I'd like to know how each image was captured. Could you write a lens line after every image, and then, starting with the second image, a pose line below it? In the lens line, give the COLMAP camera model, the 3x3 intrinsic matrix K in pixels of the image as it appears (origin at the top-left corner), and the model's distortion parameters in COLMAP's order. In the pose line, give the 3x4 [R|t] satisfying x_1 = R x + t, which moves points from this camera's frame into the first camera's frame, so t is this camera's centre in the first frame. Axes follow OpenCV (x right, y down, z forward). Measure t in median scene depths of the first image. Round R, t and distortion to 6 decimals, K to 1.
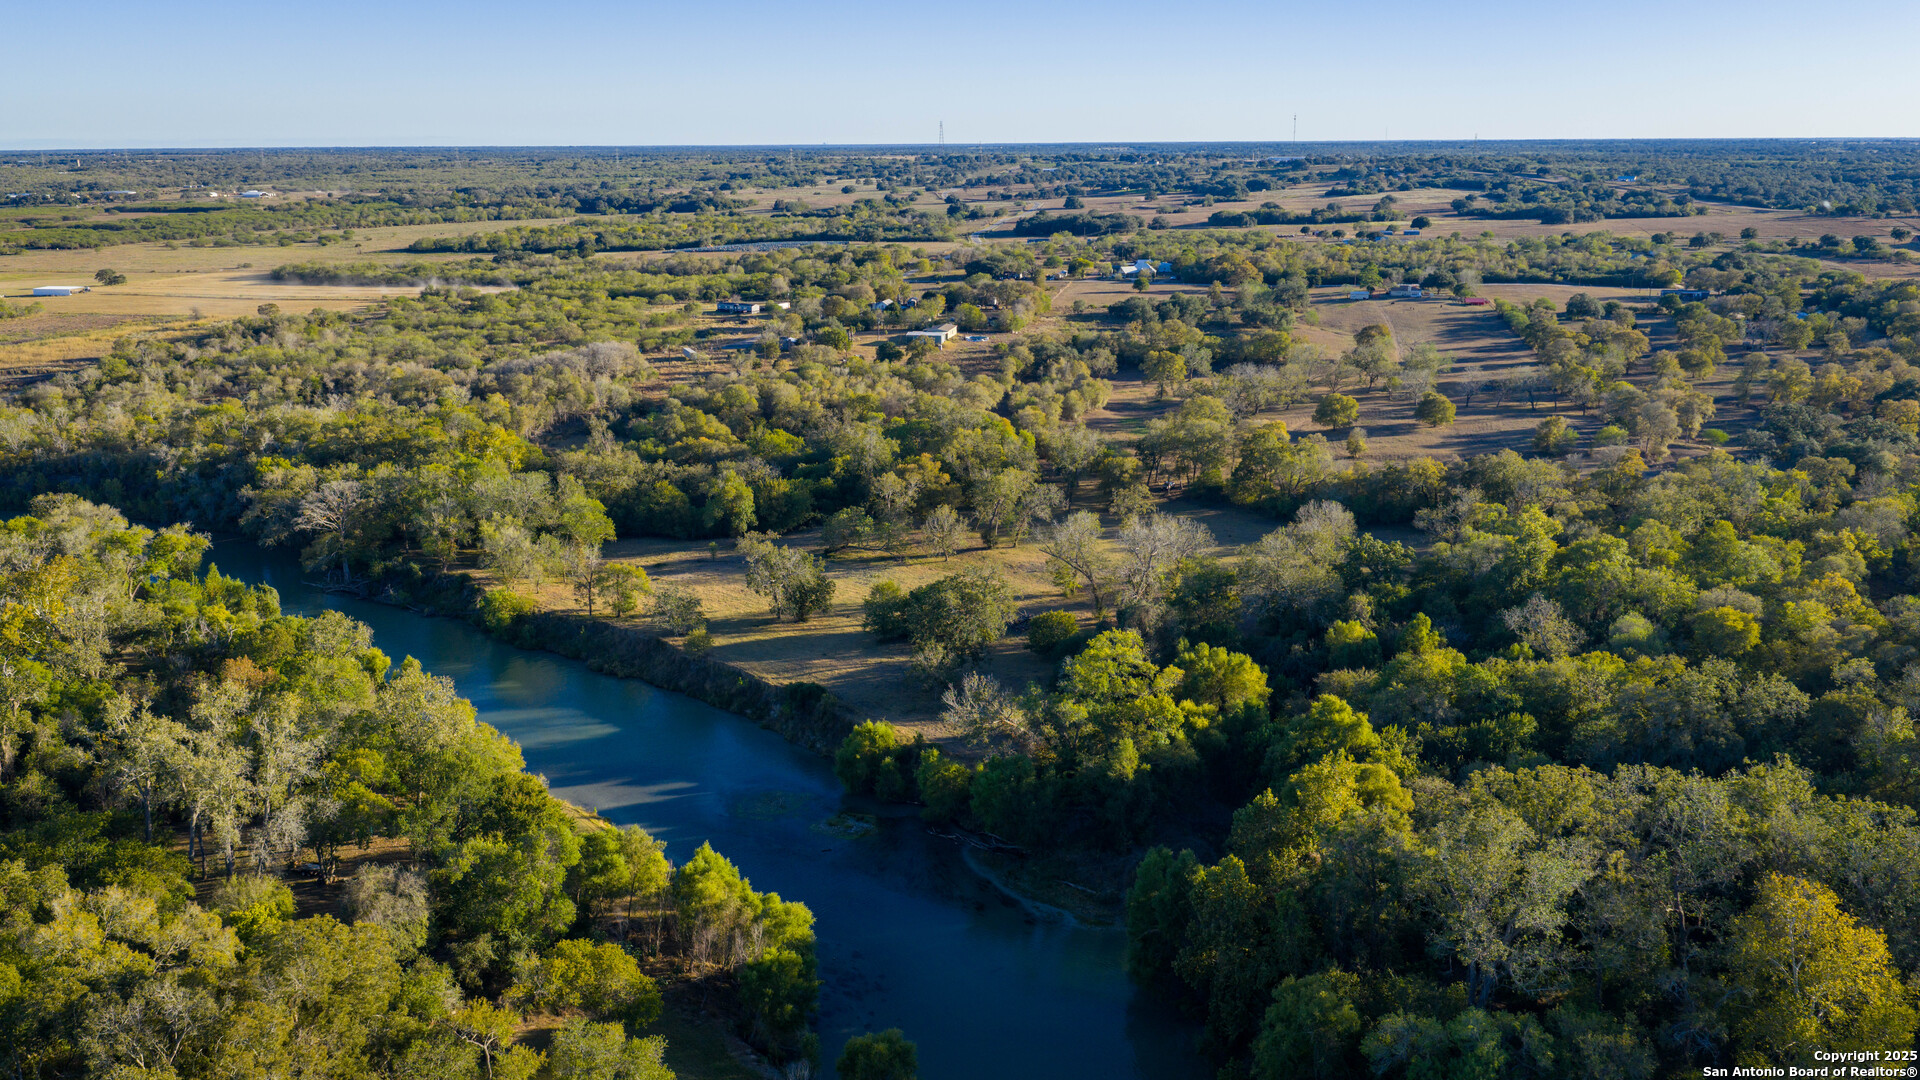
lens RADIAL K [[1590.1, 0, 960.8], [0, 1590.1, 543.2], [0, 0, 1]] dist [-0.005311, -0.006474]
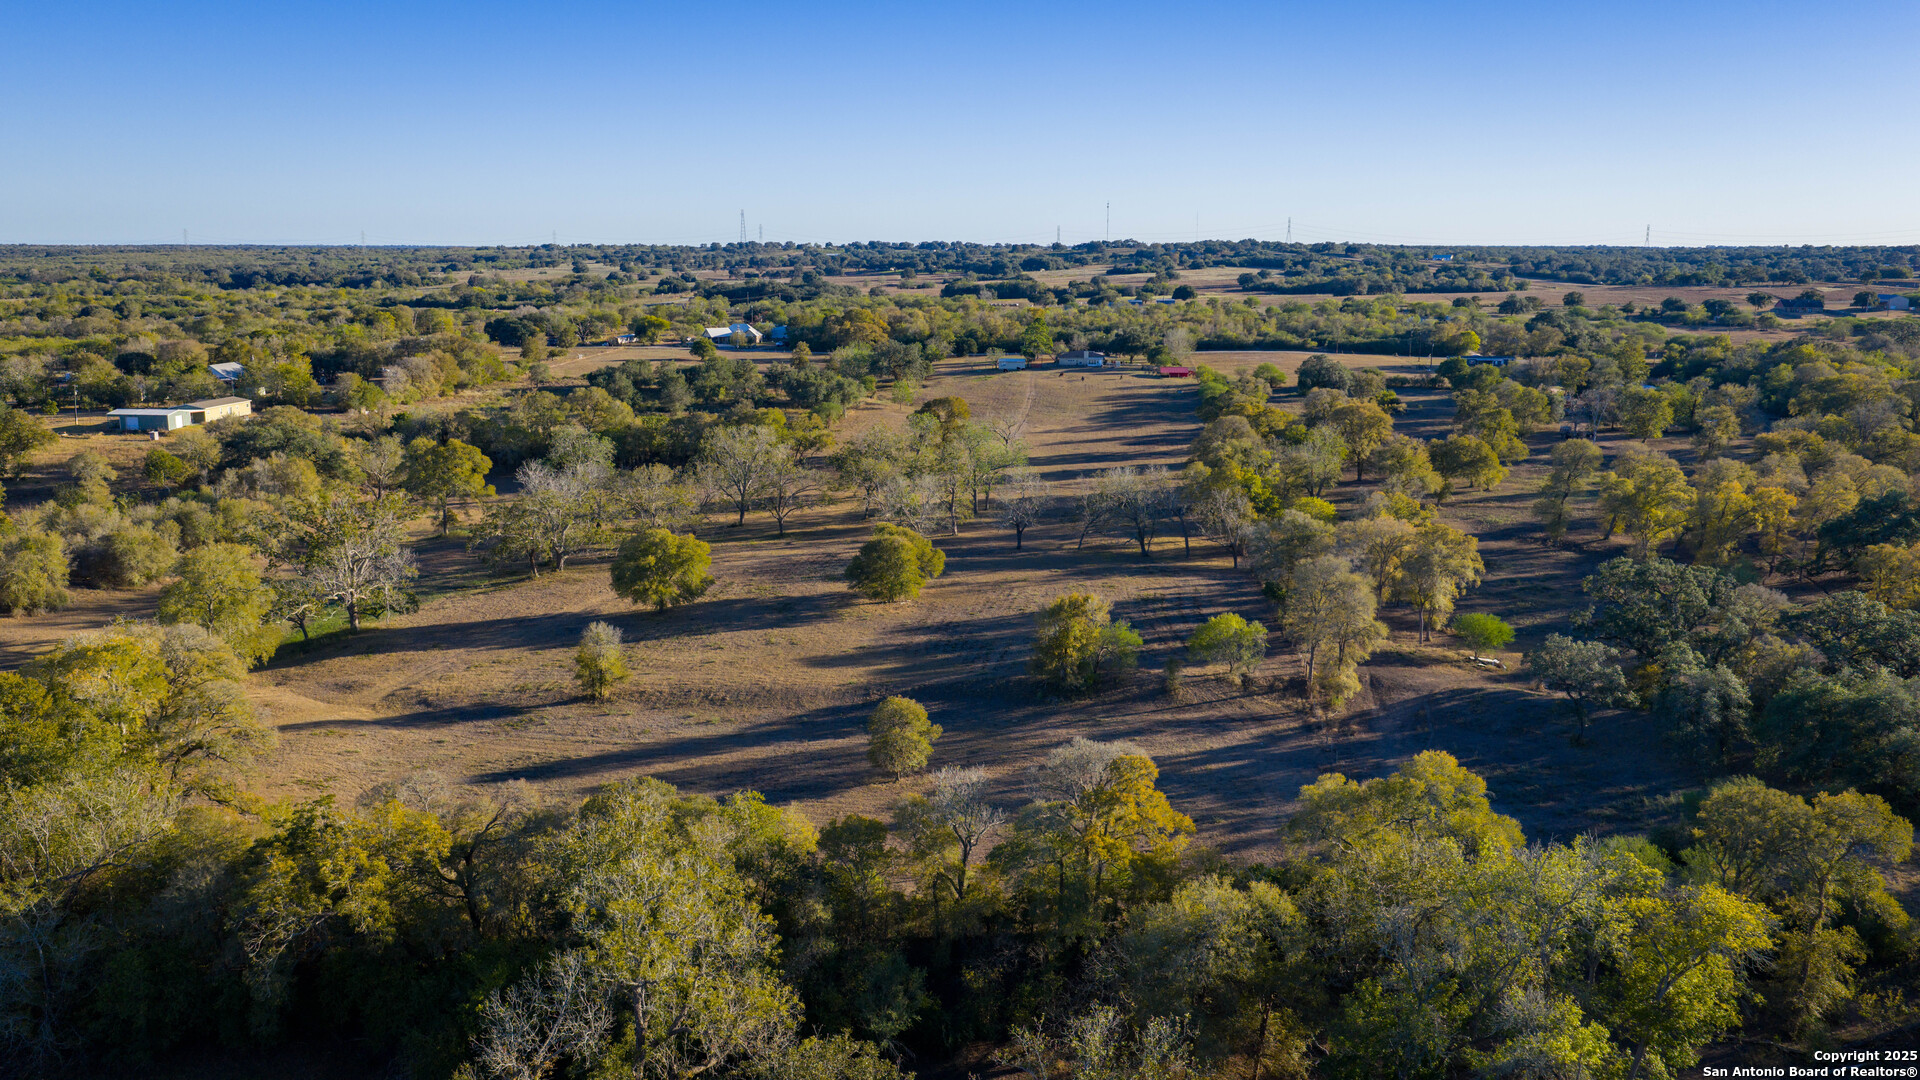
lens RADIAL K [[1590.1, 0, 959.8], [0, 1590.1, 543.0], [0, 0, 1]] dist [-0.005311, -0.006474]
pose [[0.996585, -0.006438, 0.082318, 0.212667], [0.011767, 0.997854, -0.064415, -0.045764], [-0.081726, 0.065164, 0.994522, 0.415103]]
